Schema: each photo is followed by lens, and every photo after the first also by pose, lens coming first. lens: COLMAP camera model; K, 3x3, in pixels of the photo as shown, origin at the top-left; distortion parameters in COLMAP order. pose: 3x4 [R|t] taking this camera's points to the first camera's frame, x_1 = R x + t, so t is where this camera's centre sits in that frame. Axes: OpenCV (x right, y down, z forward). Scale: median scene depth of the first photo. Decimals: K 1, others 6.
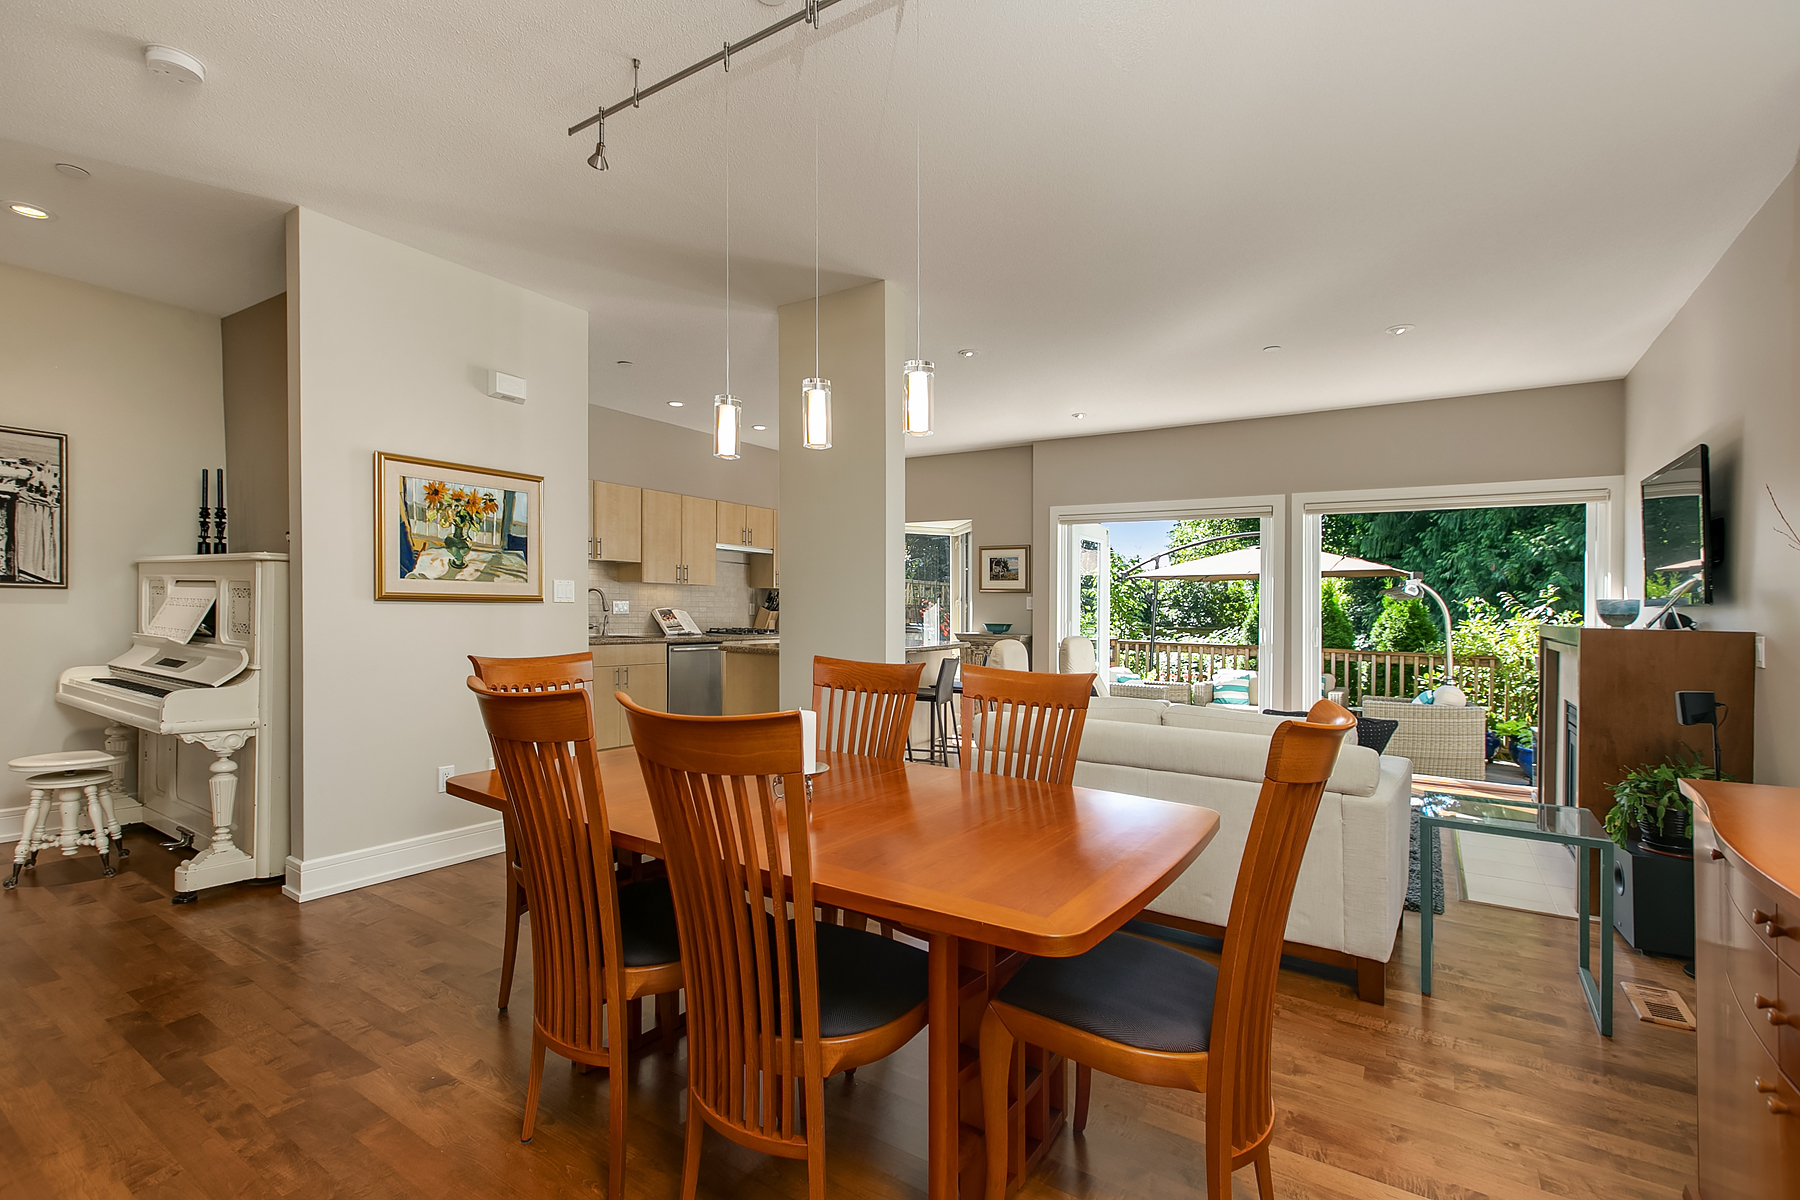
lens RADIAL K [[811.5, 0, 891.5], [0, 811.5, 606.5], [0, 0, 1]] dist [0.004204, -0.000730]
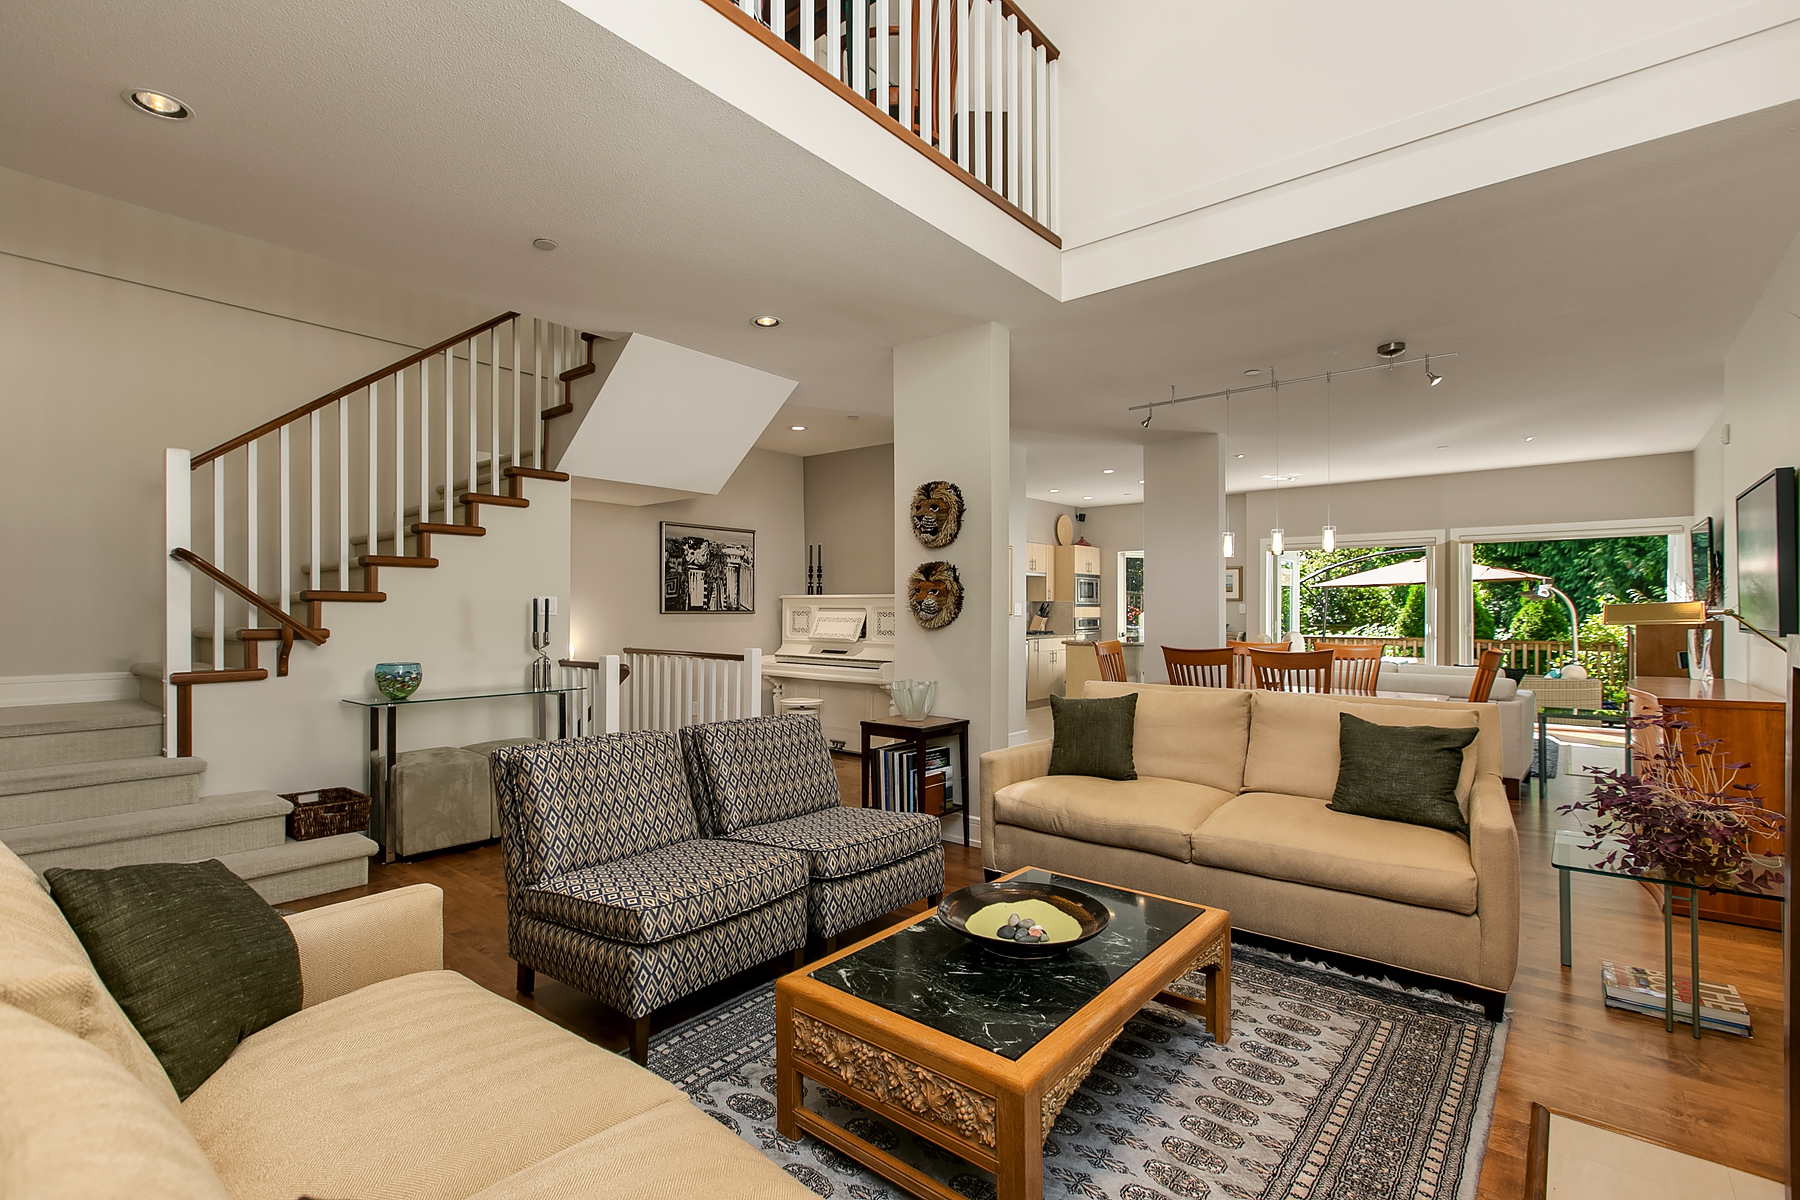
lens RADIAL K [[811.5, 0, 906.1], [0, 811.5, 615.7], [0, 0, 1]] dist [0.004204, -0.000730]
pose [[0.994337, -0.017696, -0.104785, -0.224127], [0.018499, 0.999806, 0.006698, -0.010623], [0.104646, -0.008598, 0.994472, -0.376895]]
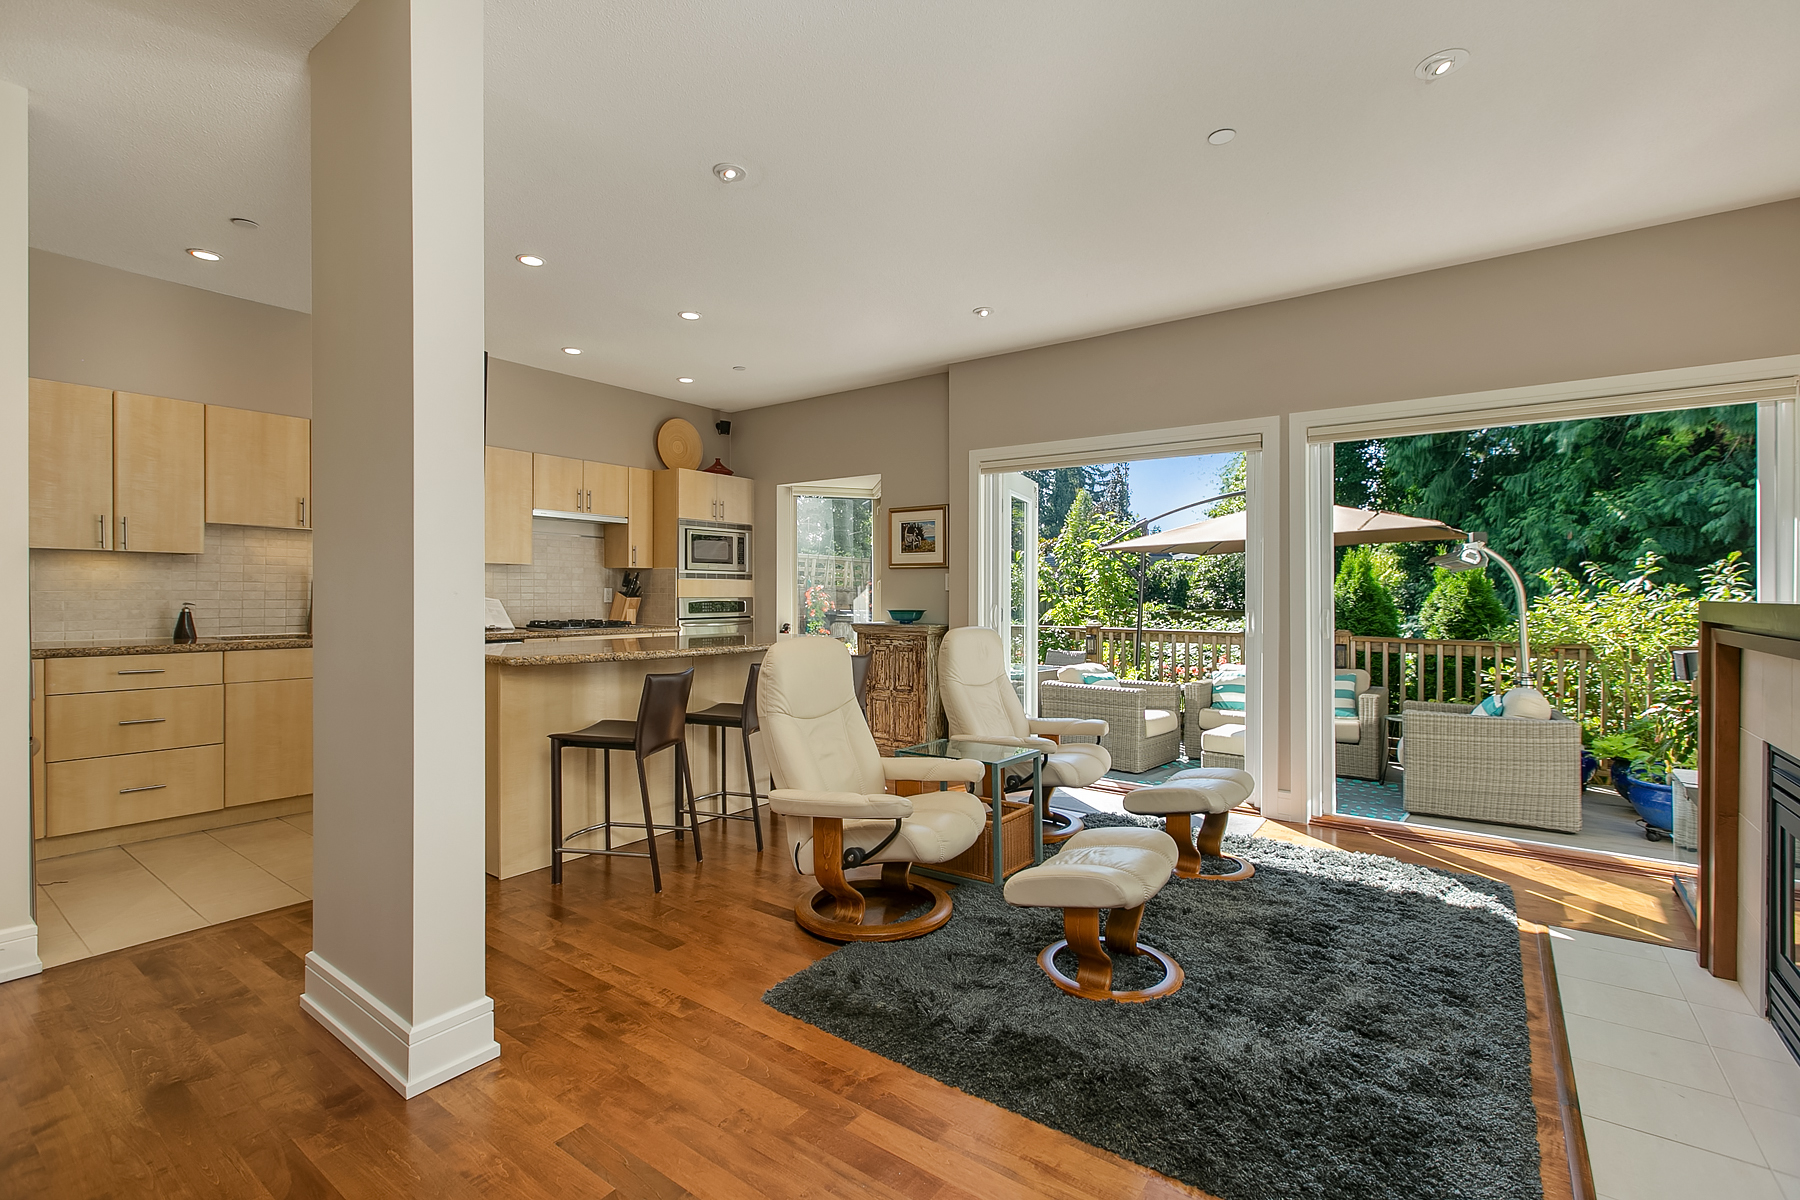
lens RADIAL K [[811.5, 0, 912.8], [0, 811.5, 599.3], [0, 0, 1]] dist [0.004204, -0.000730]
pose [[0.999290, -0.013644, -0.035123, 0.144502], [0.013933, 0.999871, 0.008002, 0.004881], [0.035009, -0.008486, 0.999351, 0.222083]]
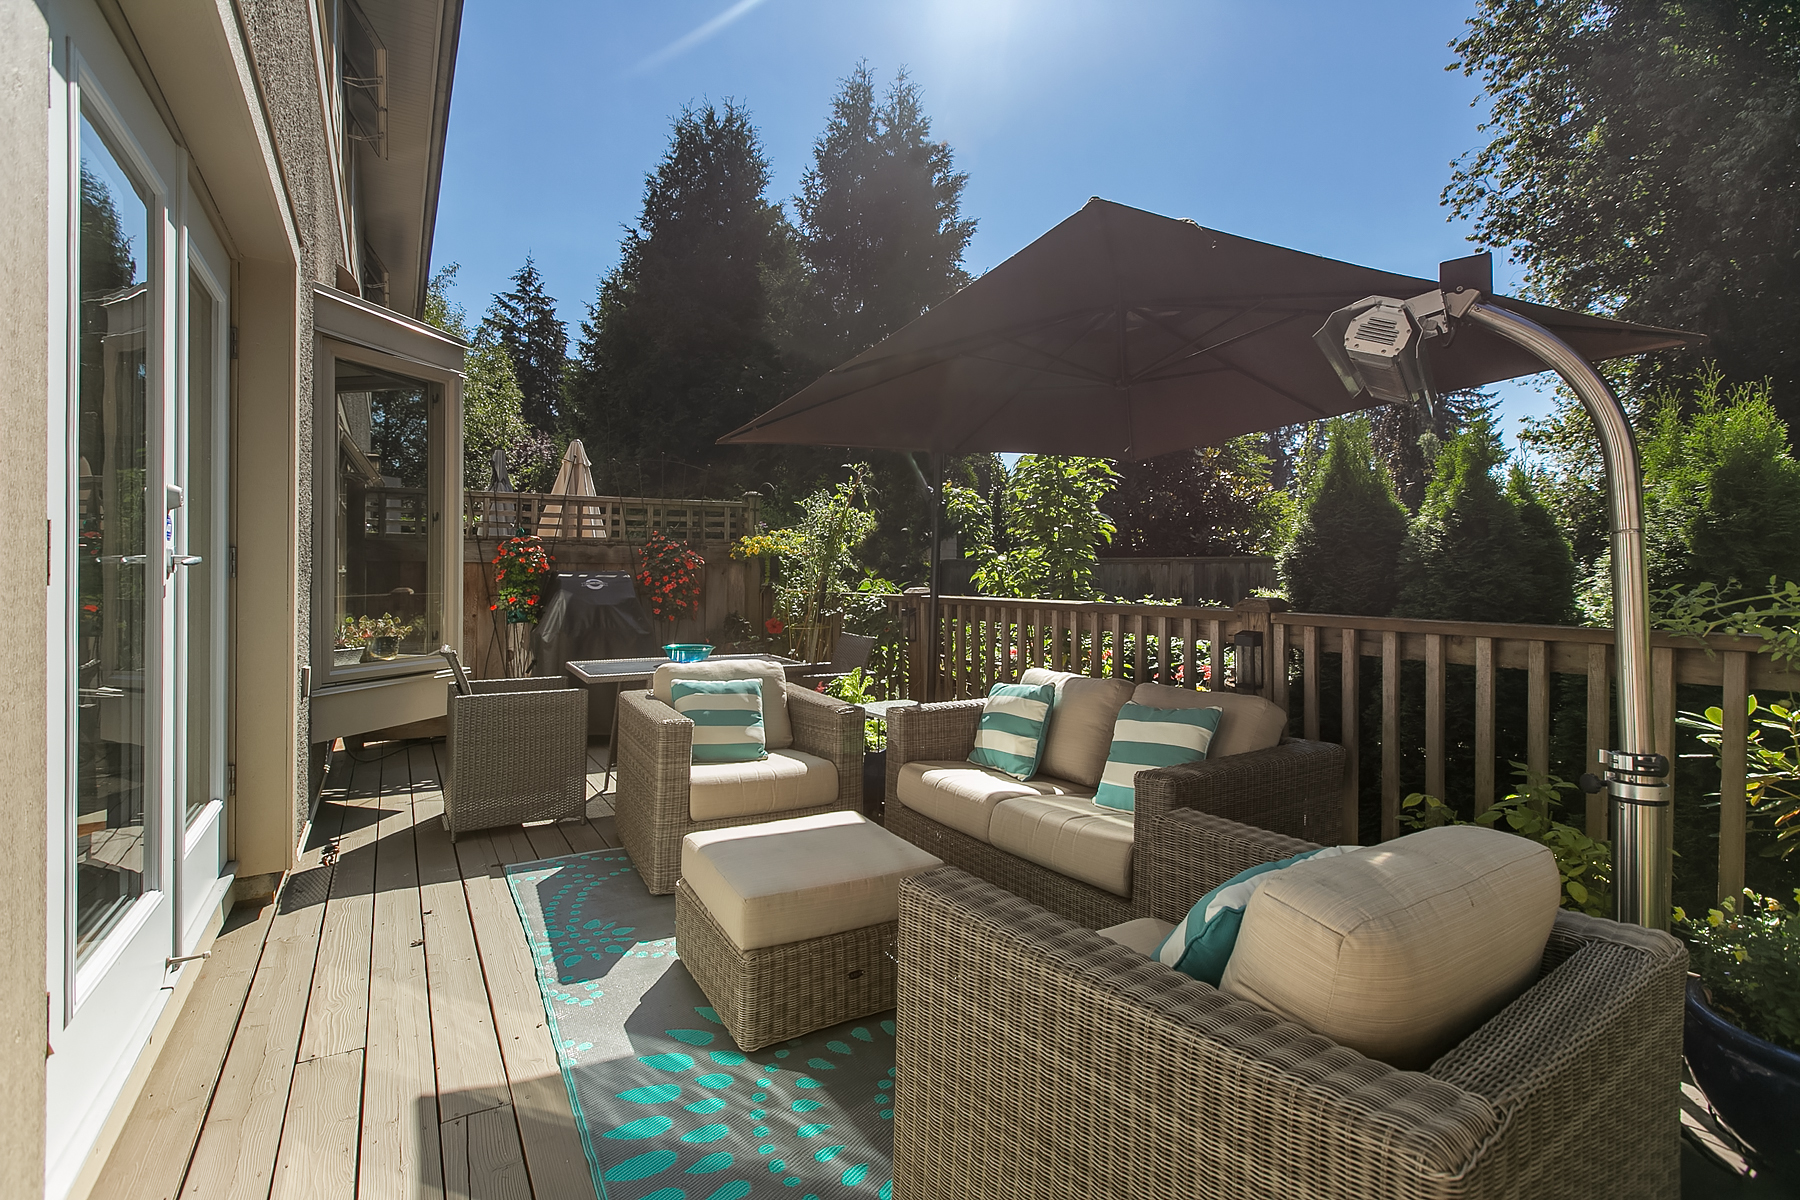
lens RADIAL K [[811.5, 0, 895.1], [0, 811.5, 594.2], [0, 0, 1]] dist [0.004204, -0.000730]
pose [[0.904348, -0.013393, -0.426587, 0.548731], [0.012930, 0.999908, -0.003982, 0.044681], [0.426601, -0.001914, 0.904438, 0.661625]]
